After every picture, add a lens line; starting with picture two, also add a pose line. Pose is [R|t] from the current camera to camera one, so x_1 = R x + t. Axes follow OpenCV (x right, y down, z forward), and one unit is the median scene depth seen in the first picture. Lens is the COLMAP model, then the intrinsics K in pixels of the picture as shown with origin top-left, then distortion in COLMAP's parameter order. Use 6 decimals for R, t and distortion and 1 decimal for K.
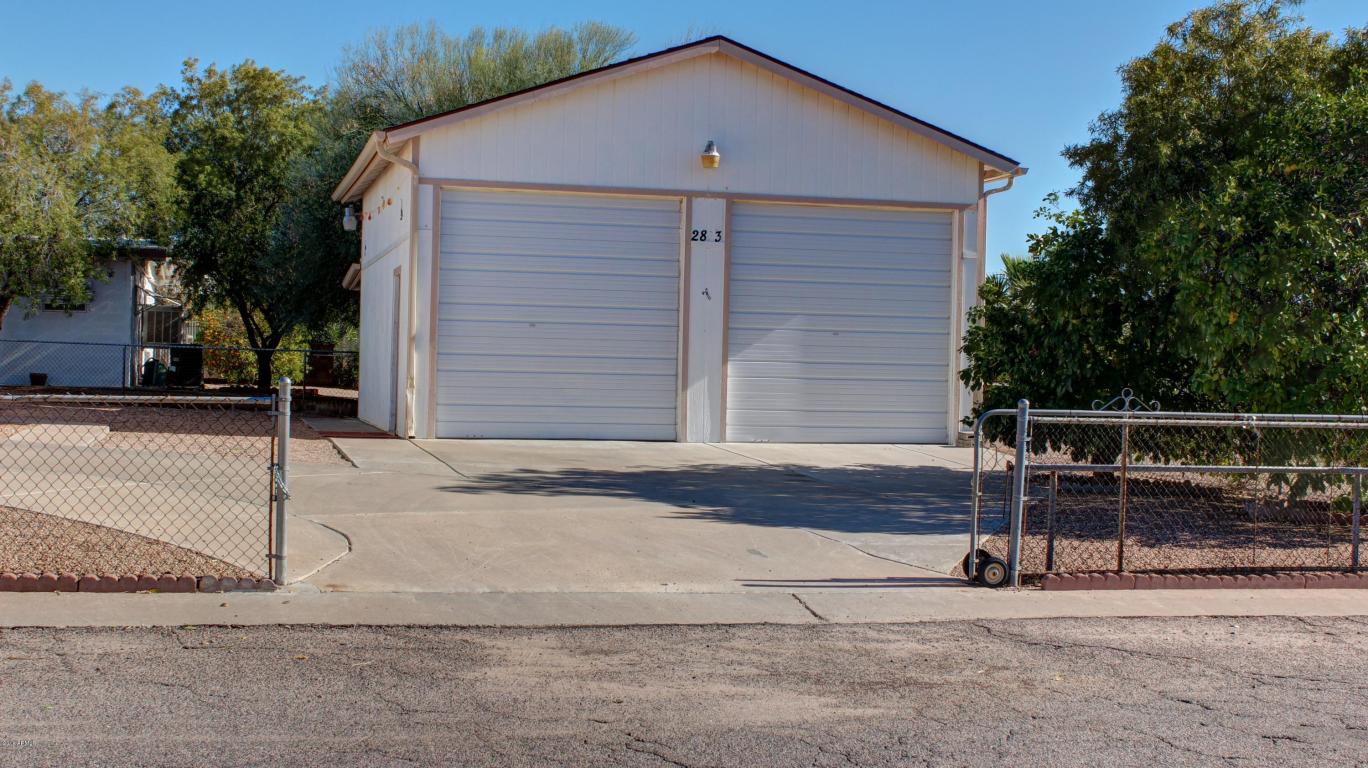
lens RADIAL K [[1801.5, 0, 684.0], [0, 1801.5, 384.0], [0, 0, 1]] dist [-0.085577, 0.060731]
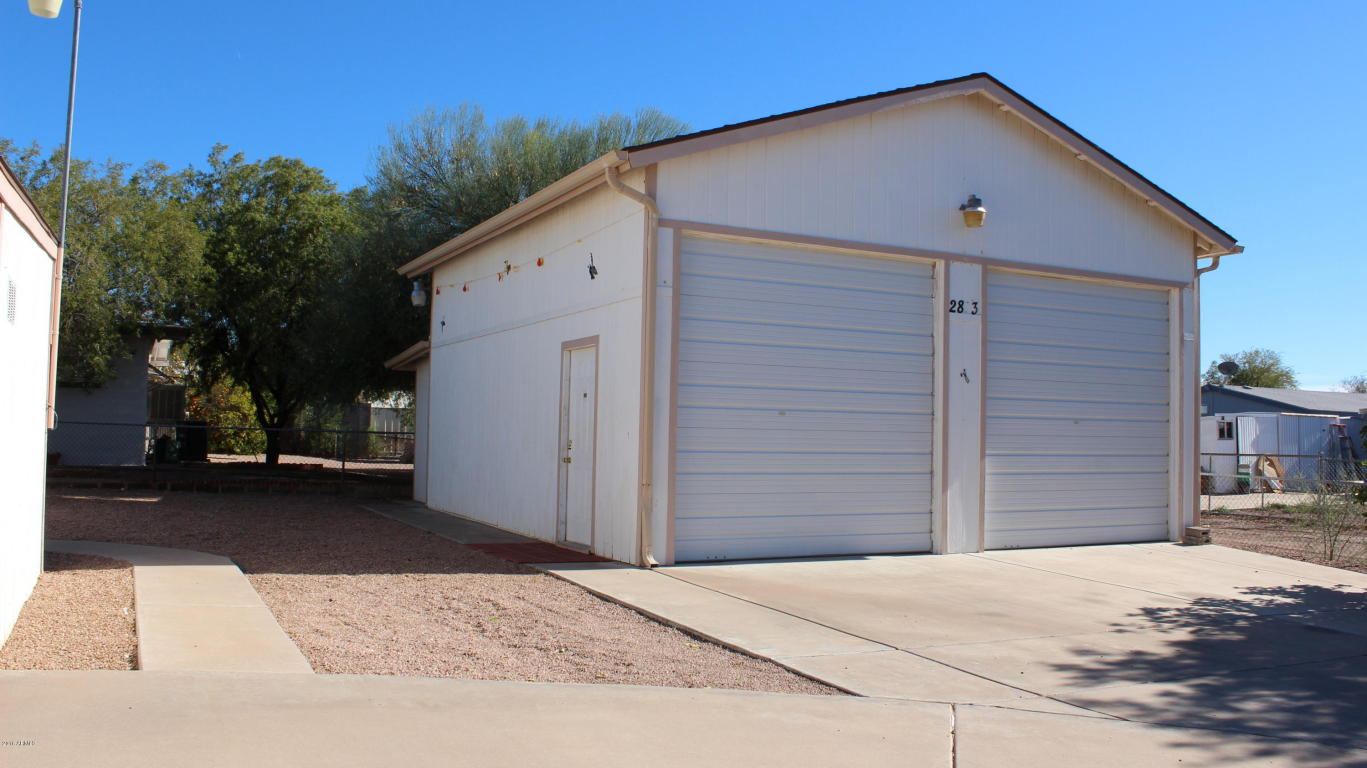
lens RADIAL K [[1155.8, 0, 683.5], [0, 1155.8, 384.0], [0, 0, 1]] dist [-0.168548, 0.148838]
pose [[0.978725, 0.007617, 0.205037, -0.225265], [0.001948, 0.998921, -0.046405, -0.021565], [-0.205169, 0.045817, 0.977654, 0.503331]]
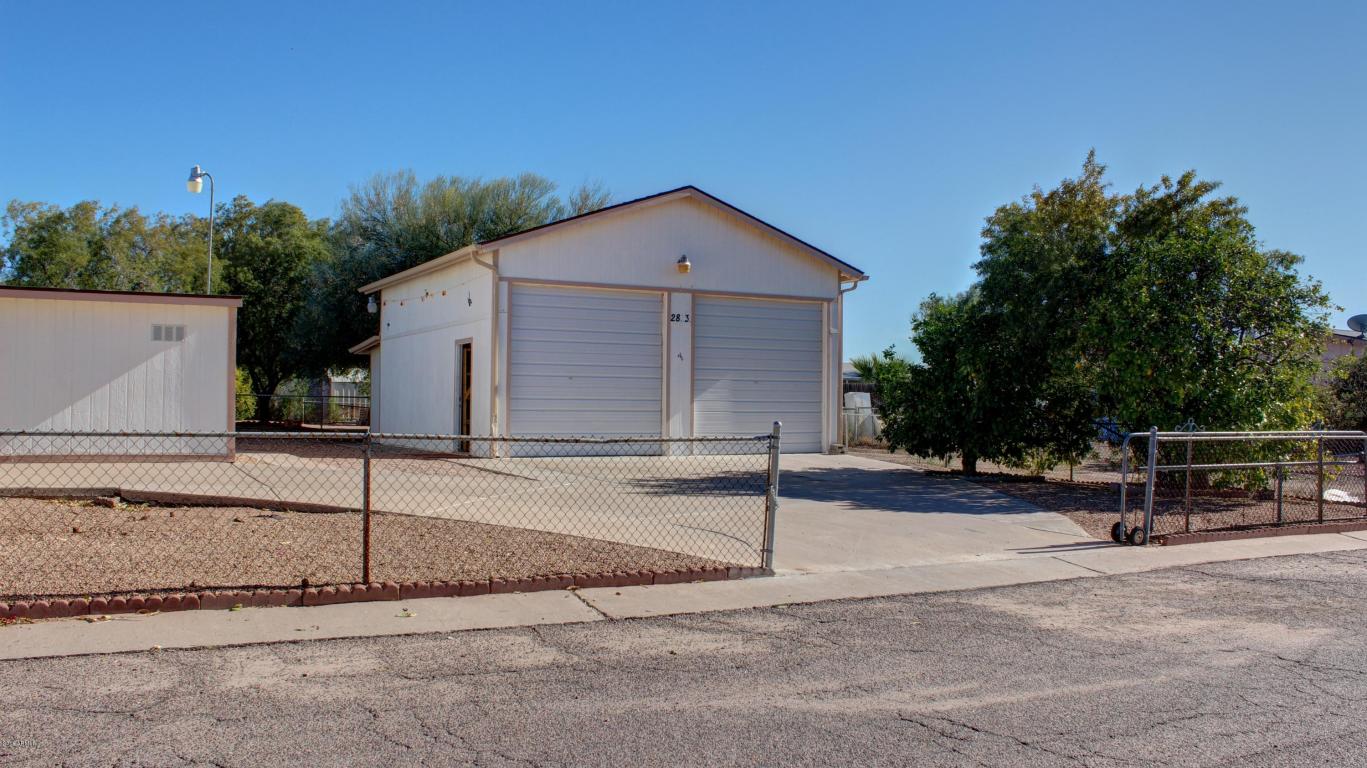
lens RADIAL K [[1155.8, 0, 683.5], [0, 1155.8, 384.0], [0, 0, 1]] dist [-0.168548, 0.148838]
pose [[0.969328, -0.008652, 0.245617, -0.220965], [0.014589, 0.999643, -0.022364, -0.005713], [-0.245336, 0.025262, 0.969109, 0.068104]]
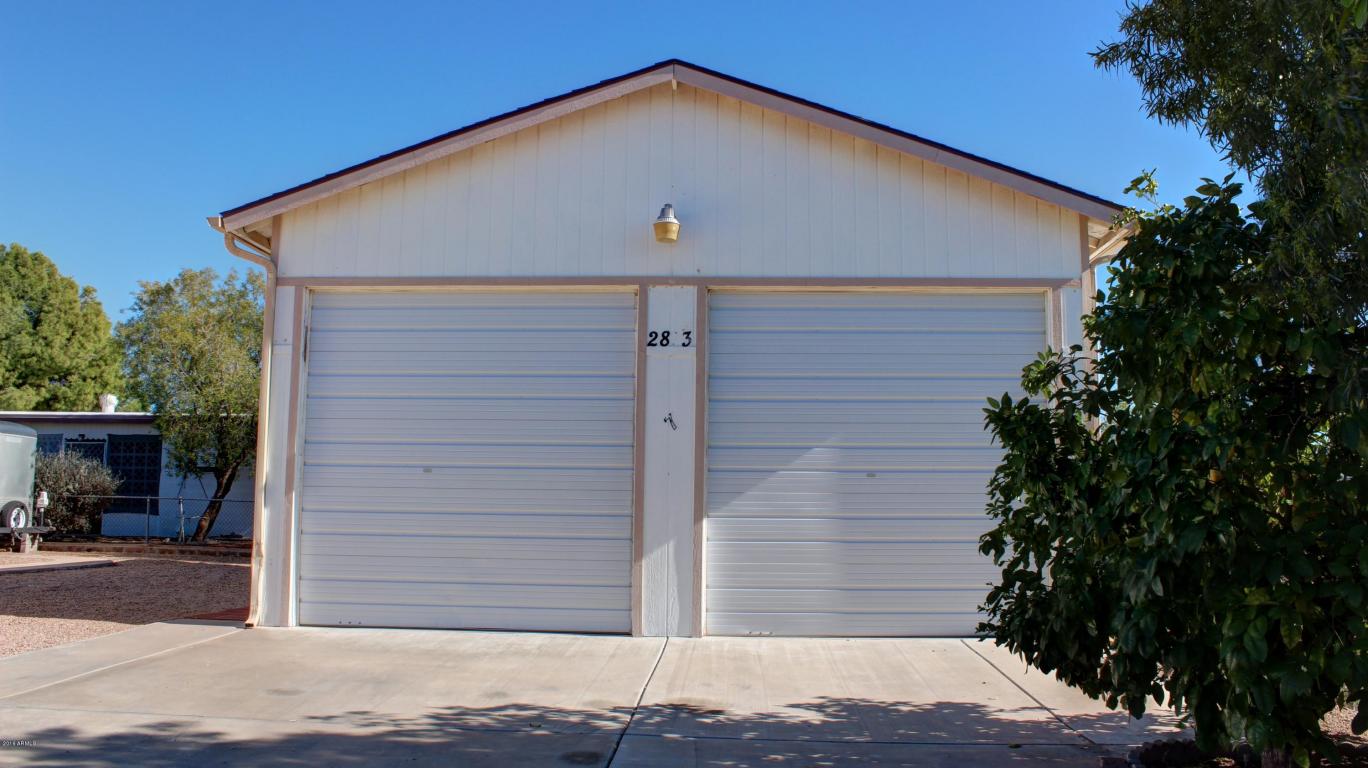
lens RADIAL K [[1156.7, 0, 684.0], [0, 1156.7, 384.0], [0, 0, 1]] dist [-0.168548, 0.148838]
pose [[0.956824, -0.043418, -0.287408, 0.146504], [0.010469, 0.993287, -0.115198, -0.012659], [0.290480, 0.107215, 0.950855, 0.573217]]
